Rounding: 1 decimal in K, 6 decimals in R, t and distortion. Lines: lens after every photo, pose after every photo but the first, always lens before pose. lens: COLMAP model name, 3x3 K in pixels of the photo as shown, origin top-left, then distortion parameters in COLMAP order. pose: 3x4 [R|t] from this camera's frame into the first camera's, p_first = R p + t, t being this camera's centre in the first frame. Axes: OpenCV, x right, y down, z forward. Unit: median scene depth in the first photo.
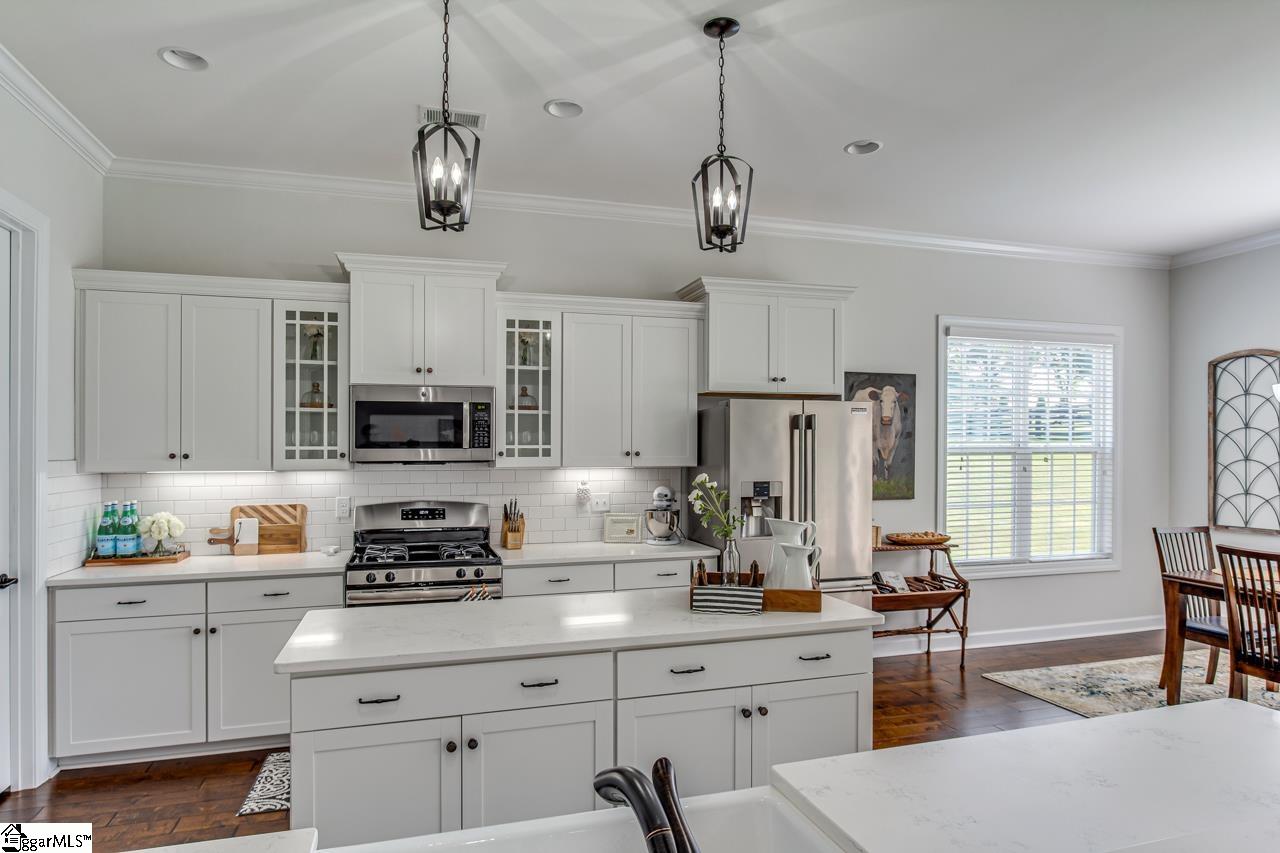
lens RADIAL K [[714.6, 0, 637.1], [0, 714.6, 479.8], [0, 0, 1]] dist [-0.002580, -0.000692]
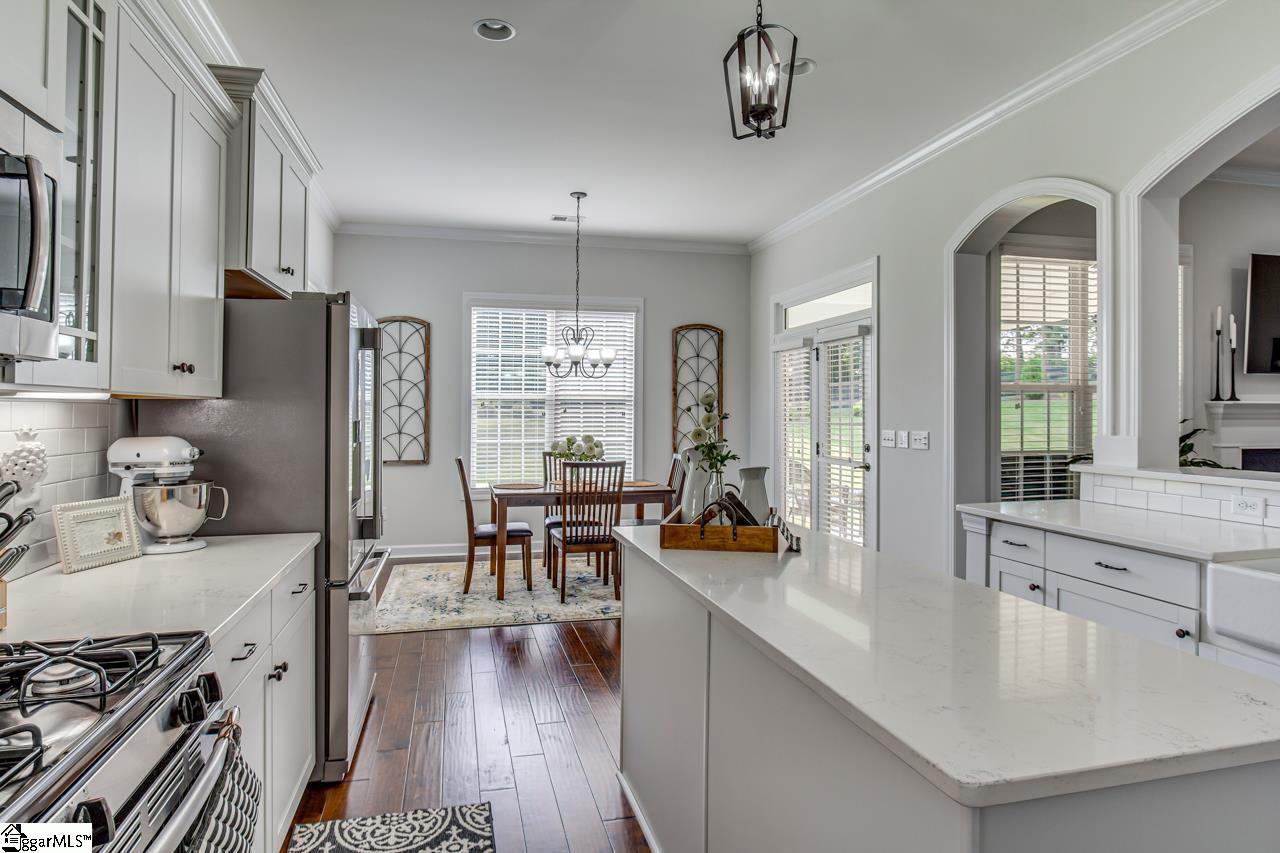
lens RADIAL K [[733.4, 0, 639.7], [0, 733.4, 416.7], [0, 0, 1]] dist [-0.002051, -0.000124]
pose [[0.050817, -0.005579, 0.998692, -0.374424], [0.048720, 0.998808, 0.003101, 0.007934], [-0.997519, 0.048499, 0.051028, 0.507264]]
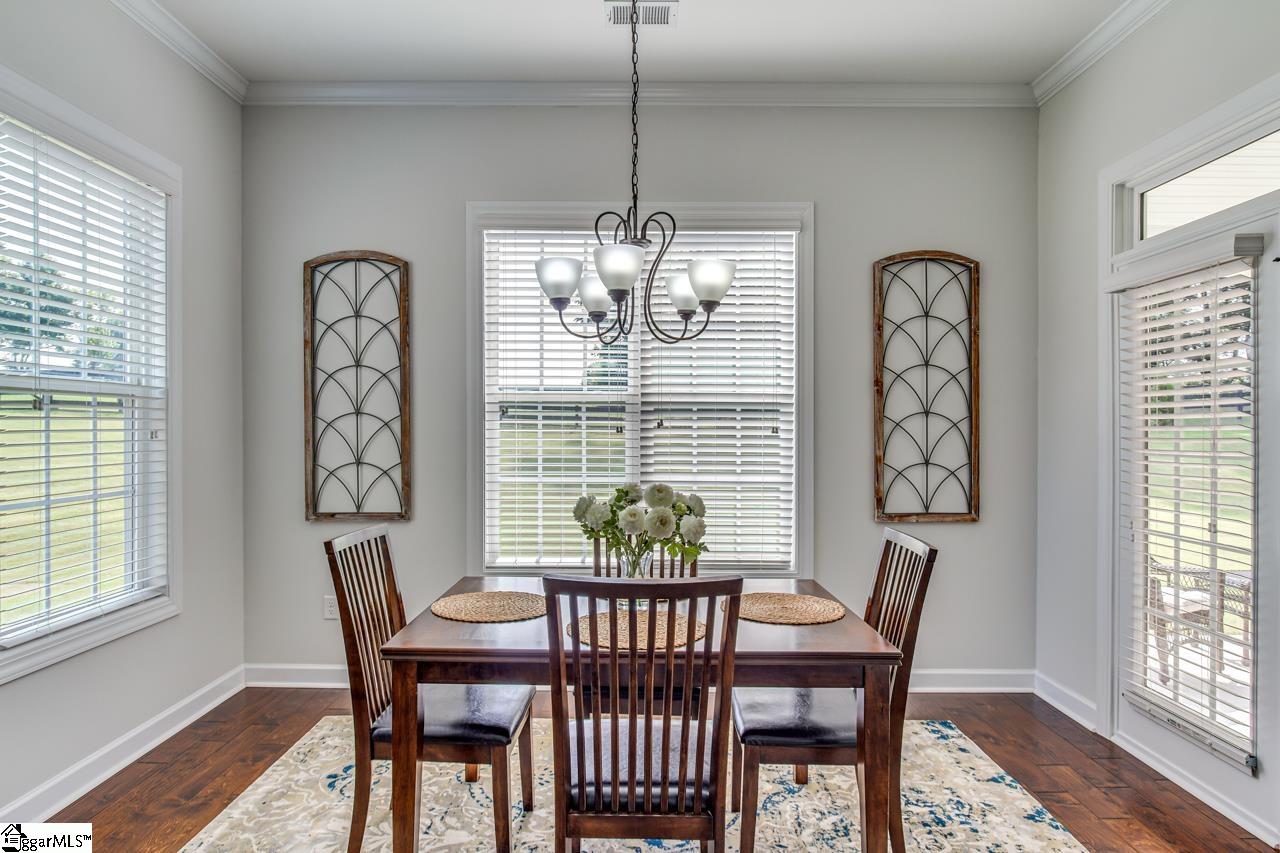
lens RADIAL K [[733.4, 0, 639.7], [0, 733.4, 416.7], [0, 0, 1]] dist [-0.002051, -0.000124]
pose [[0.296420, 0.020963, 0.954828, 0.260089], [0.043589, 0.998420, -0.035453, 0.011811], [-0.954062, 0.052129, 0.295038, 0.521518]]
